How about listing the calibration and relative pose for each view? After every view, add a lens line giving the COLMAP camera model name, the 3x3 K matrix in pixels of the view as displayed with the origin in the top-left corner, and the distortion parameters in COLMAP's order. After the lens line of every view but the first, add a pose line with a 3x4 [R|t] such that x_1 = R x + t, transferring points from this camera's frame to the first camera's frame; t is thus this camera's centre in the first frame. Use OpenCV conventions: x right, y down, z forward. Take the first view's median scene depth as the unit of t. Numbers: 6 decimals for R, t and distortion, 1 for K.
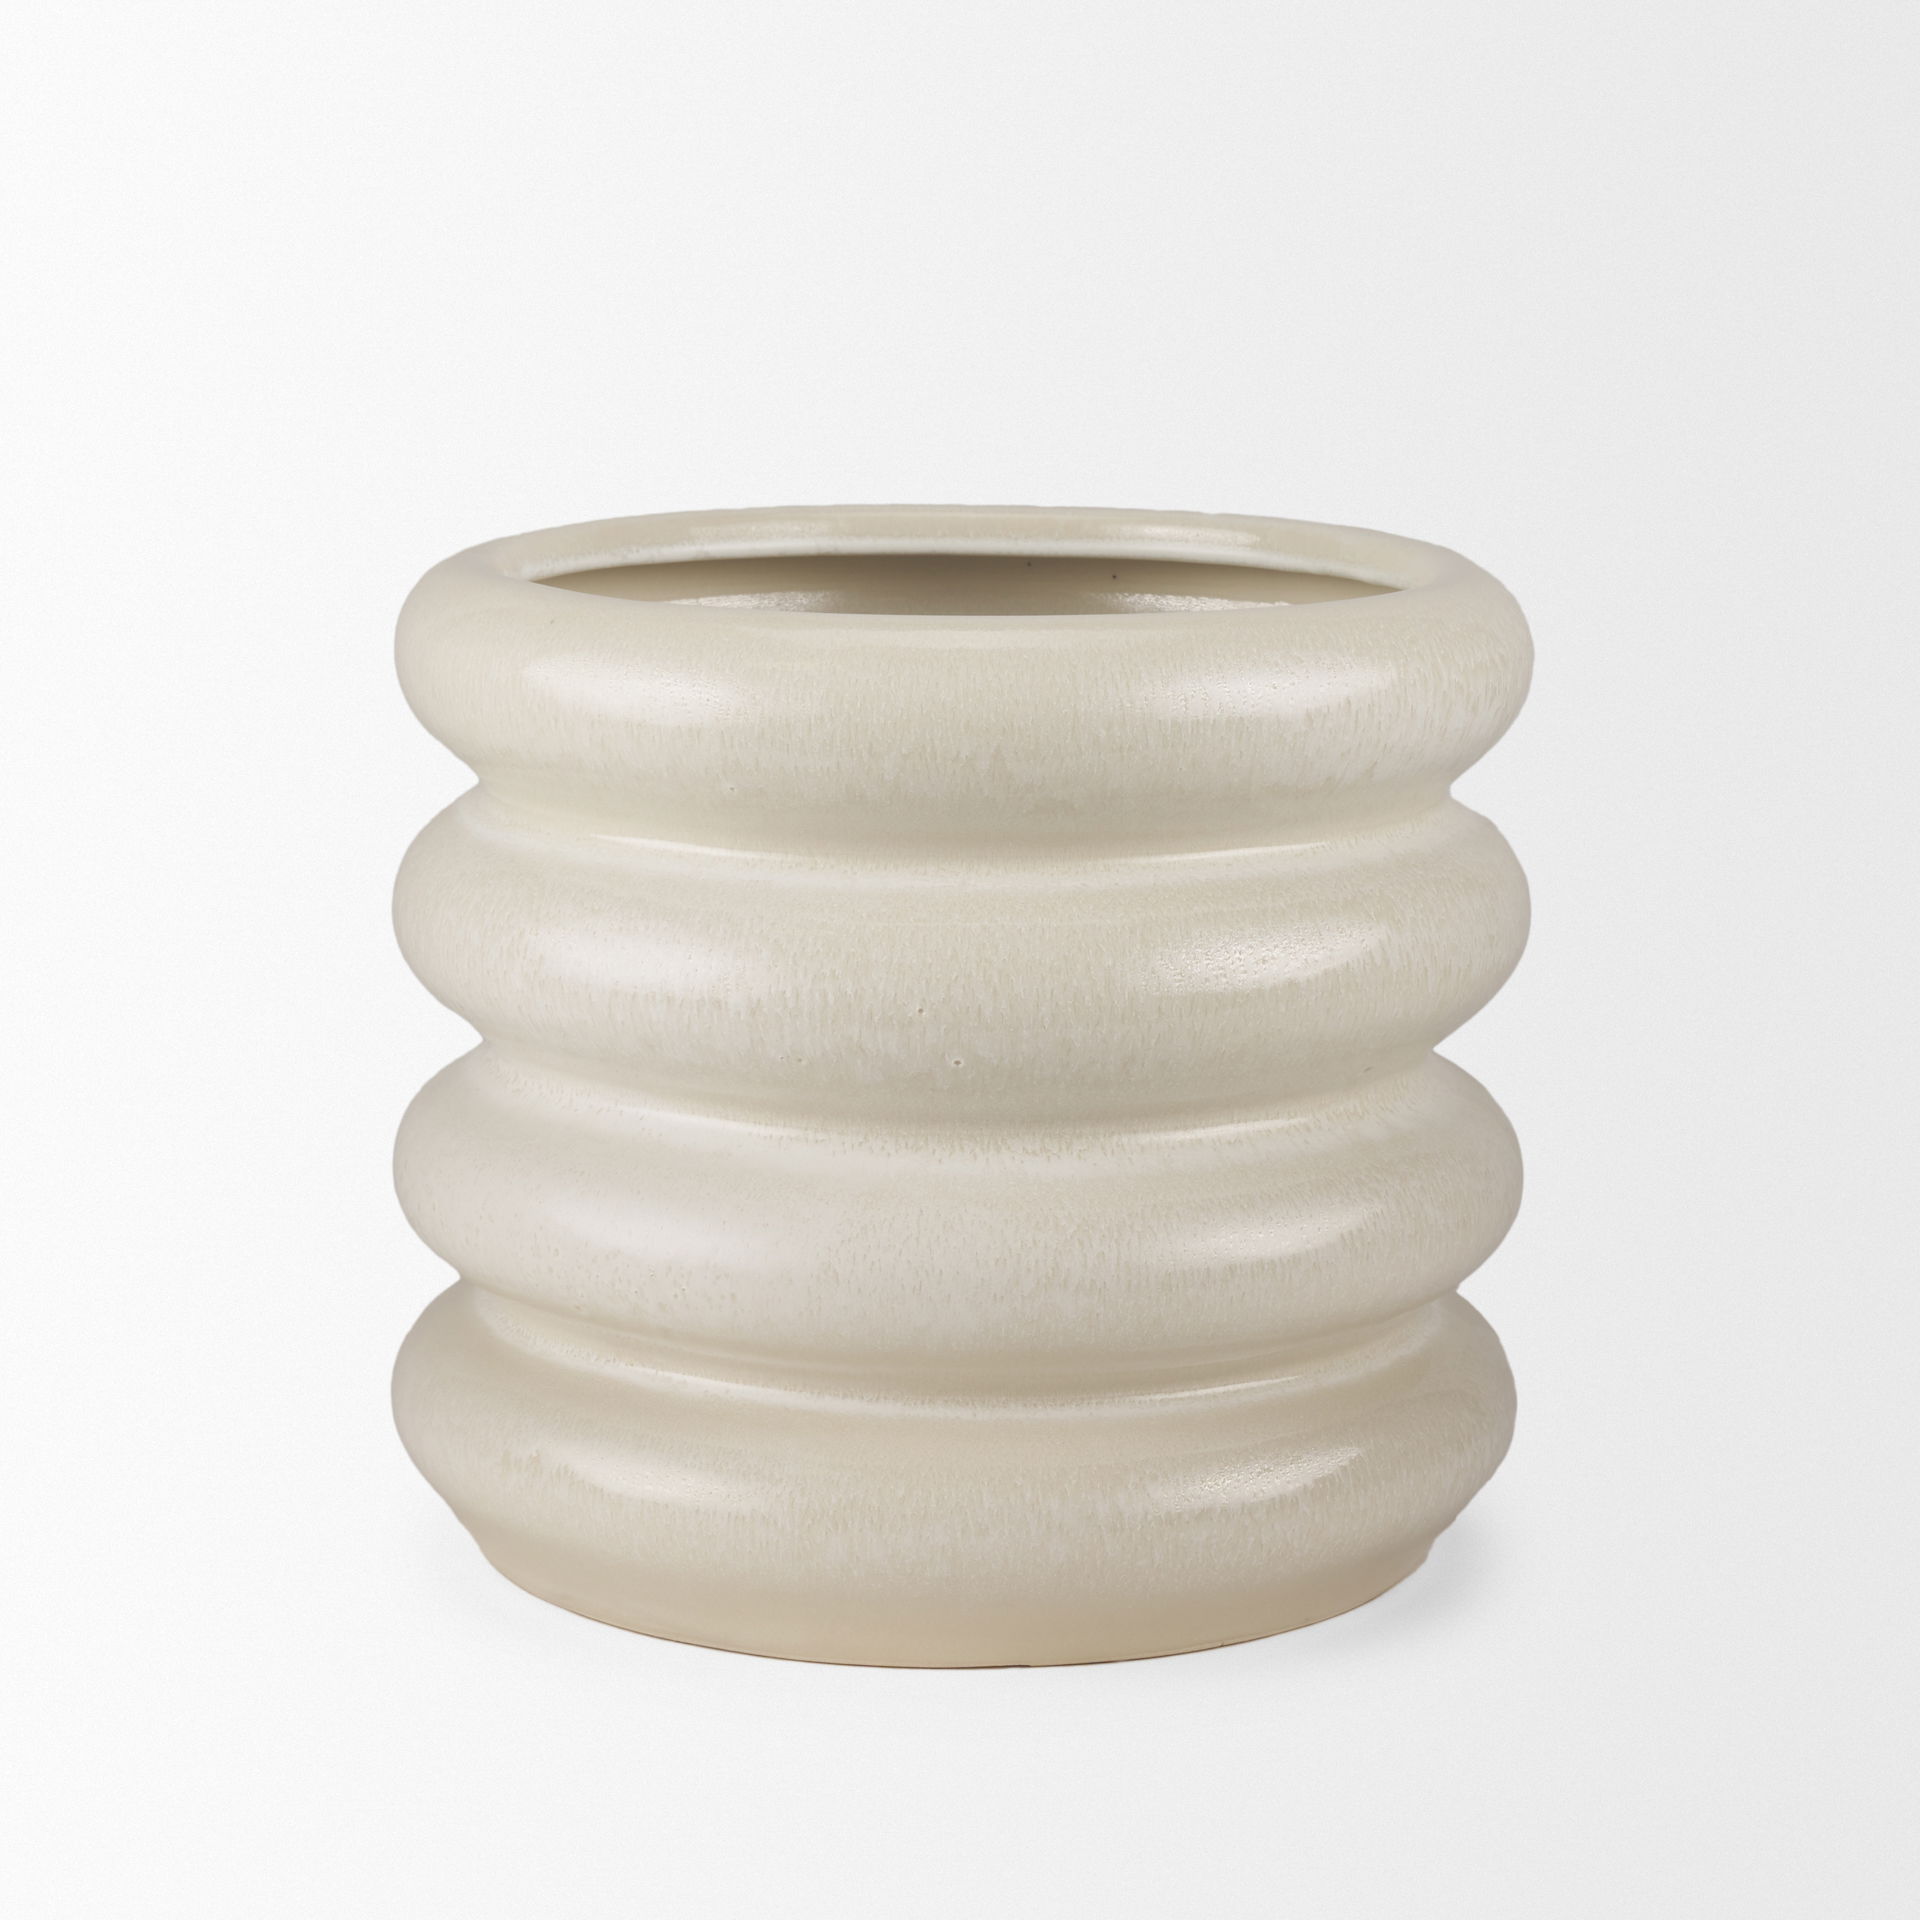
lens RADIAL K [[5287.8, 0, 1009.1], [0, 5287.8, 957.6], [0, 0, 1]] dist [-0.021206, 0.605340]
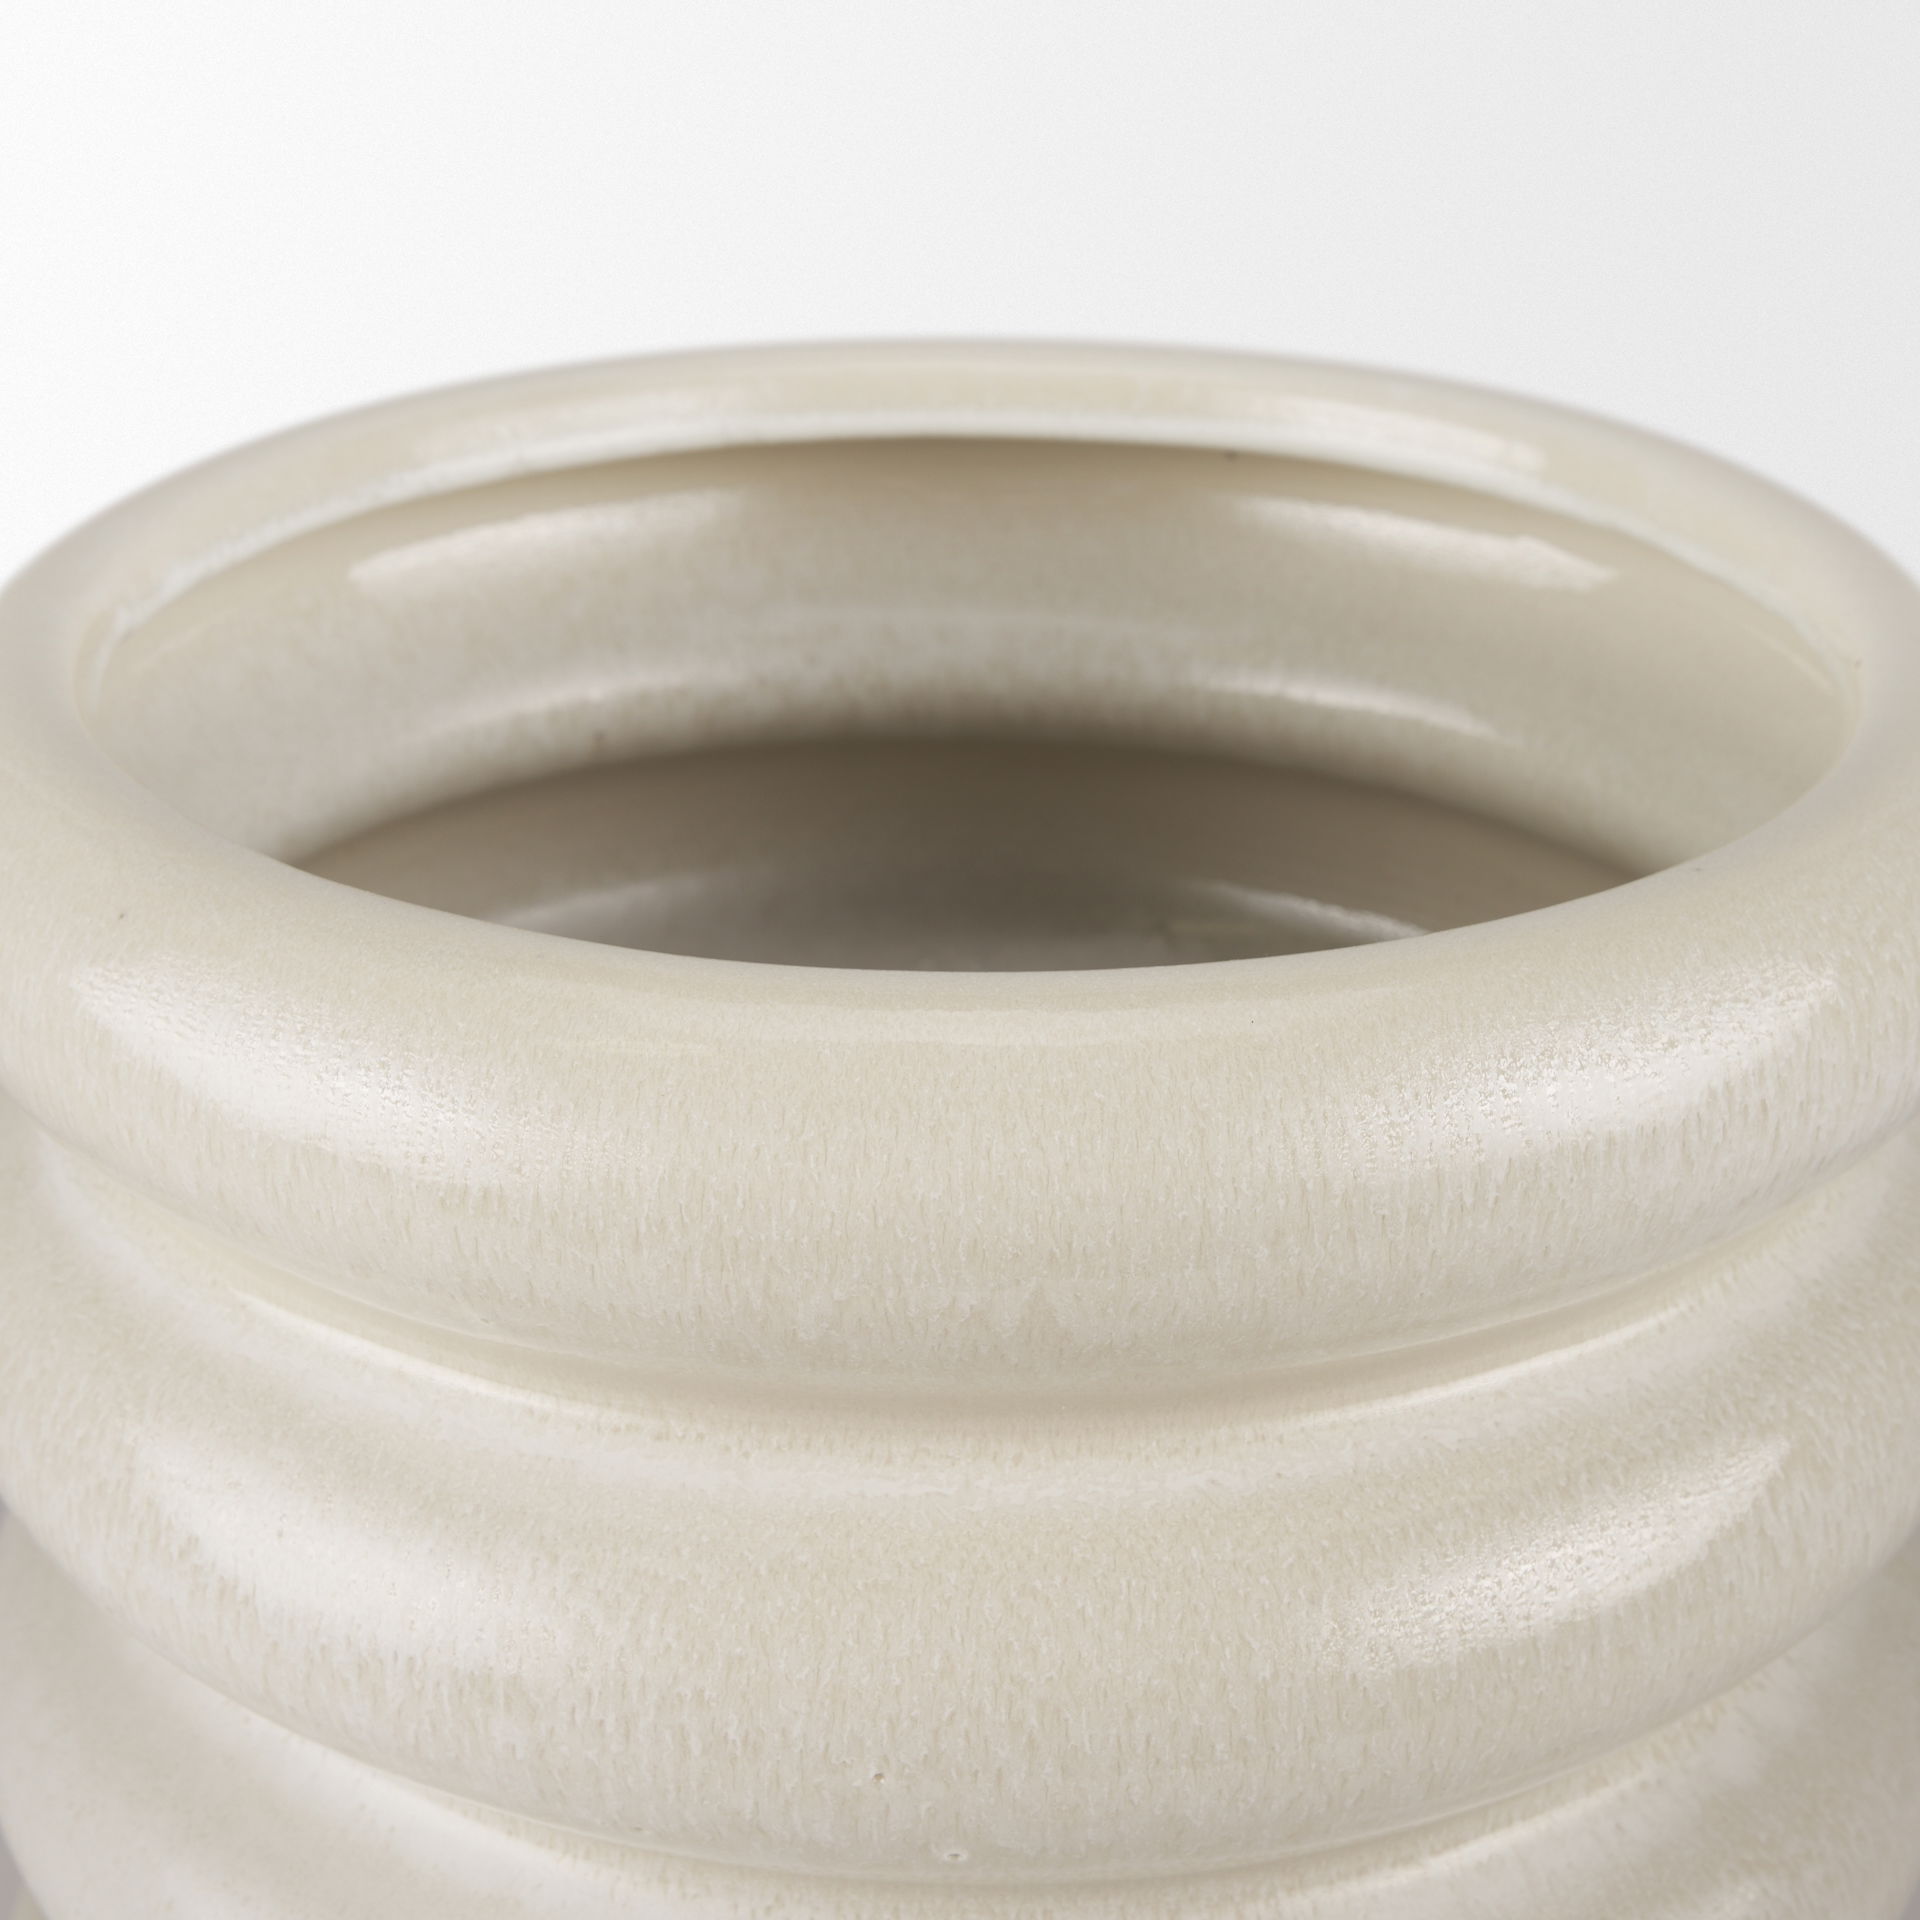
lens RADIAL K [[4232.4, 0, 1002.7], [0, 4232.4, 958.7], [0, 0, 1]] dist [-0.068080, 0.124930]
pose [[0.999973, 0.002808, -0.006734, -0.002797], [-0.001178, 0.972998, 0.230811, -0.149919], [0.007200, -0.230797, 0.972975, 0.623682]]
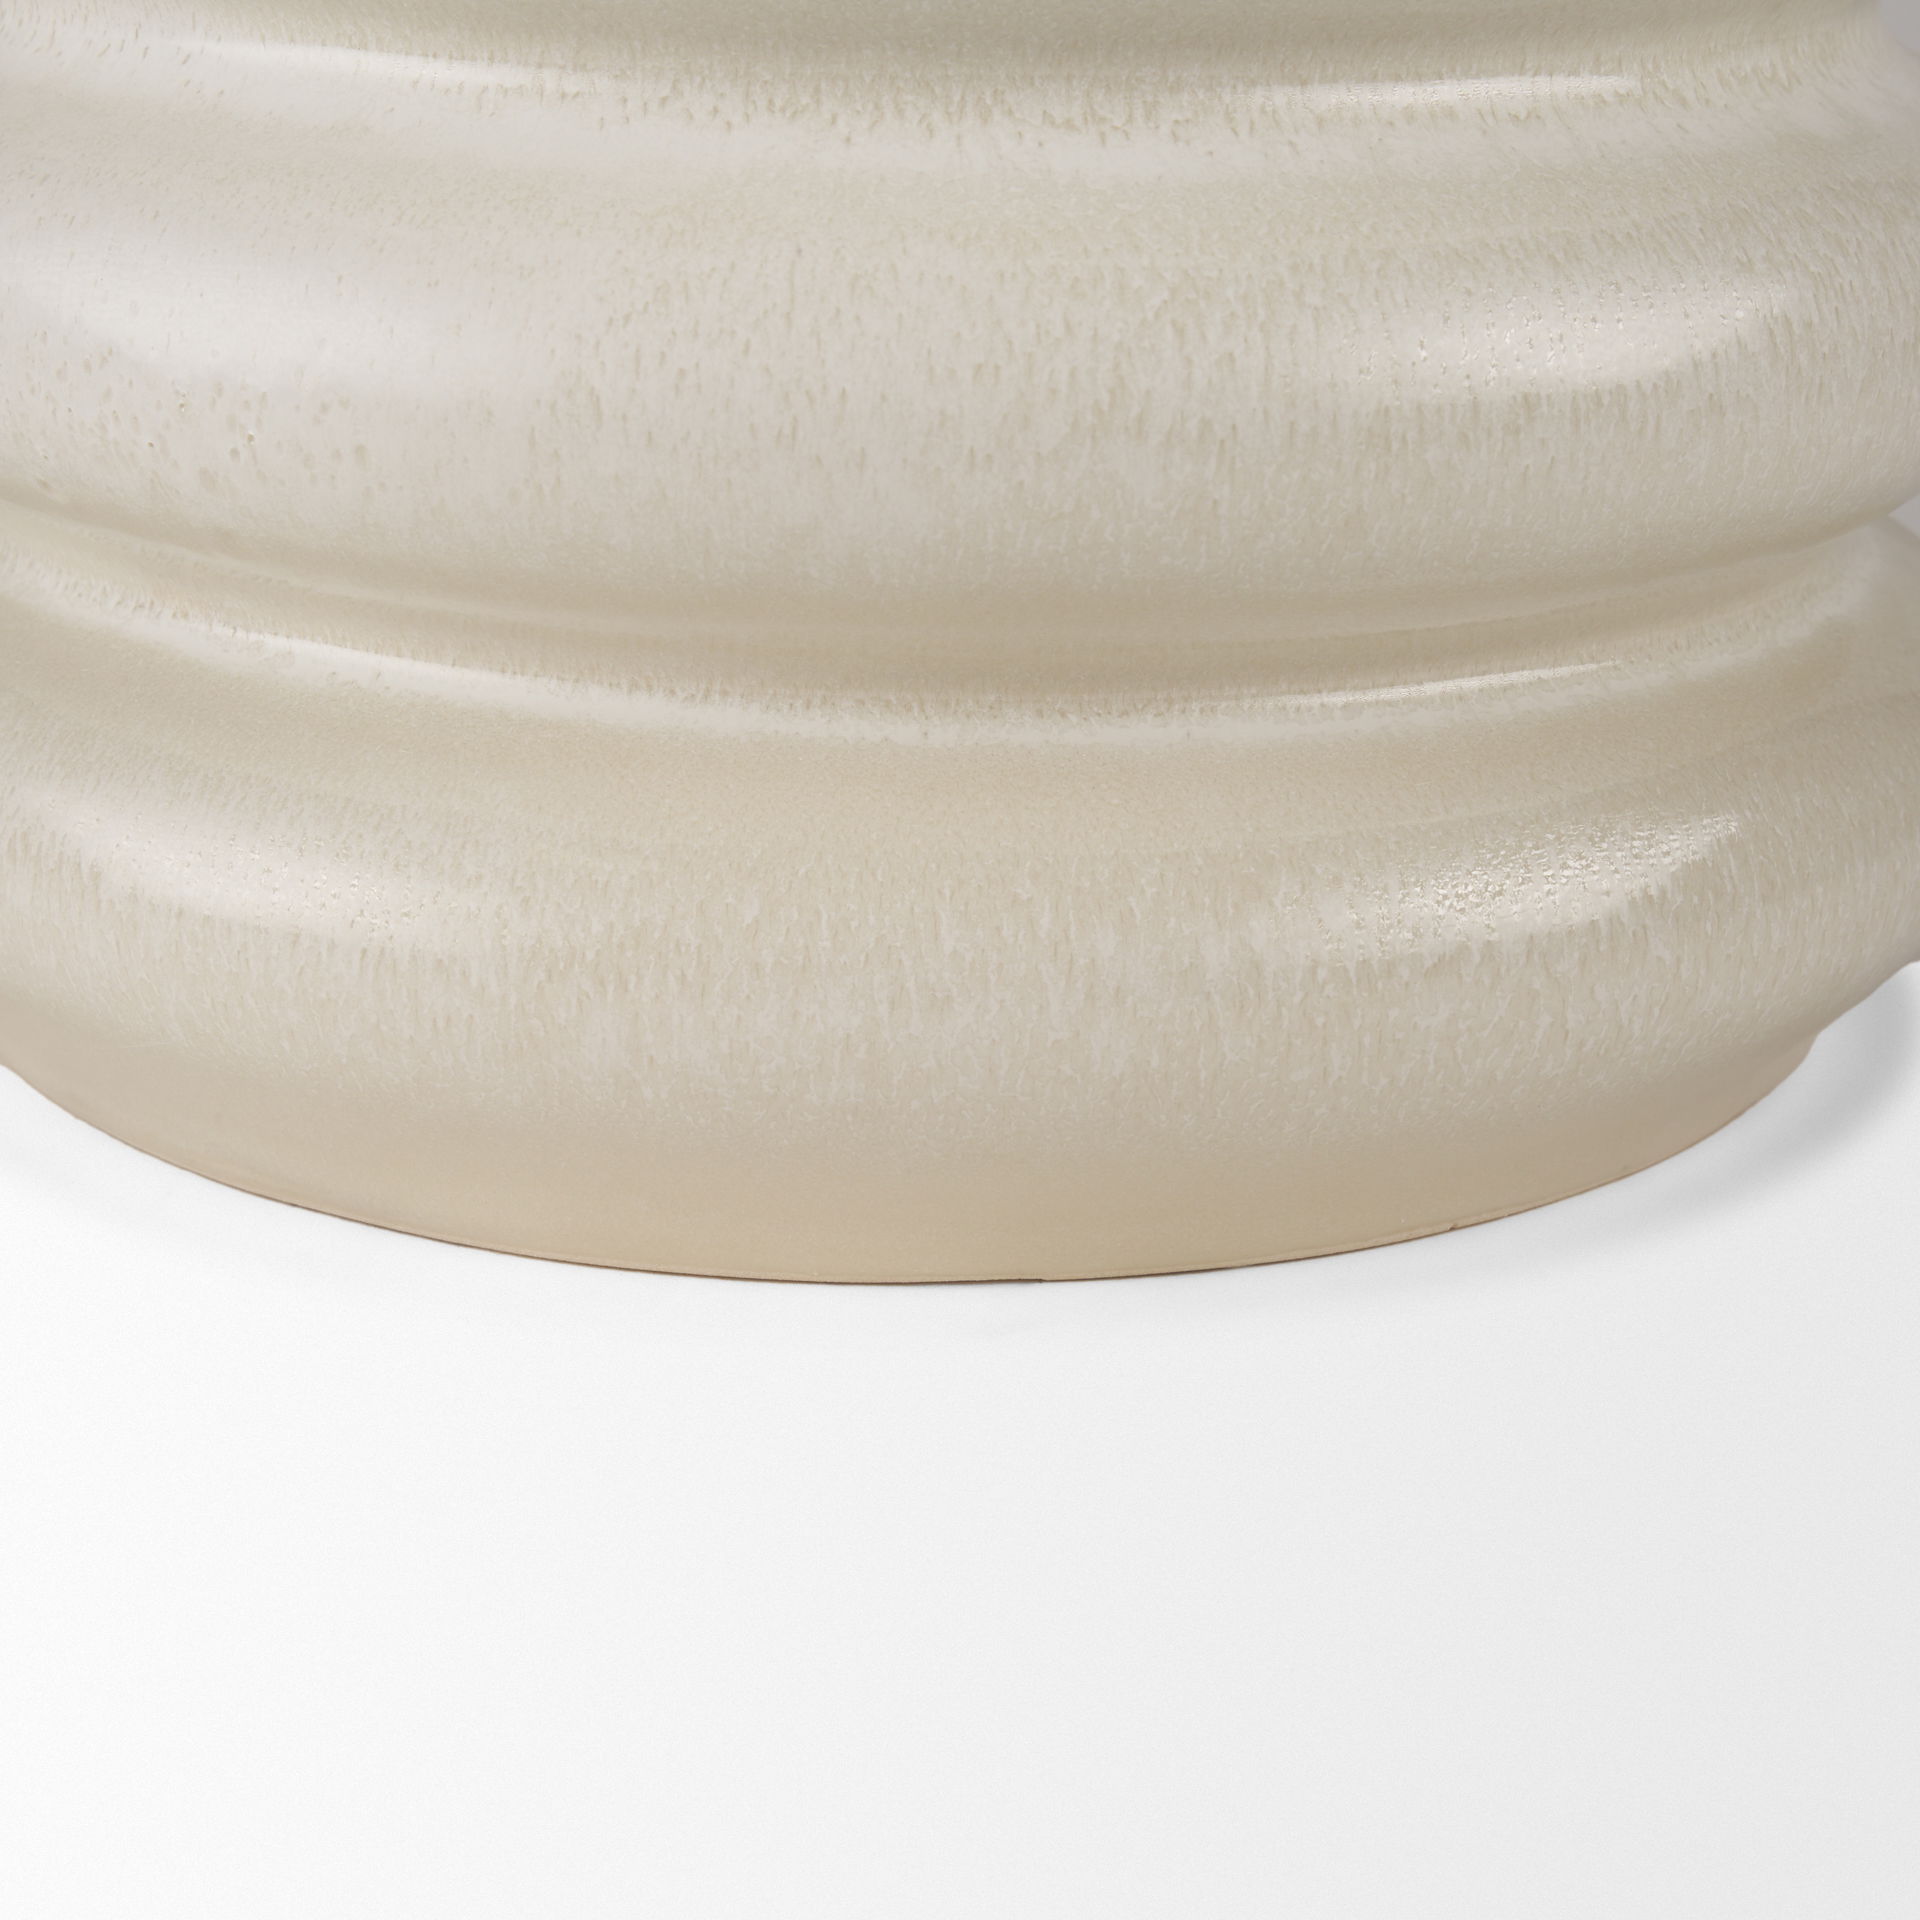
lens RADIAL K [[4232.4, 0, 1002.7], [0, 4232.4, 958.7], [0, 0, 1]] dist [-0.068080, 0.124930]
pose [[0.999928, 0.011820, -0.002121, 0.000928], [-0.011376, 0.988928, 0.147958, 0.053150], [0.003847, -0.147923, 0.988991, 0.653274]]
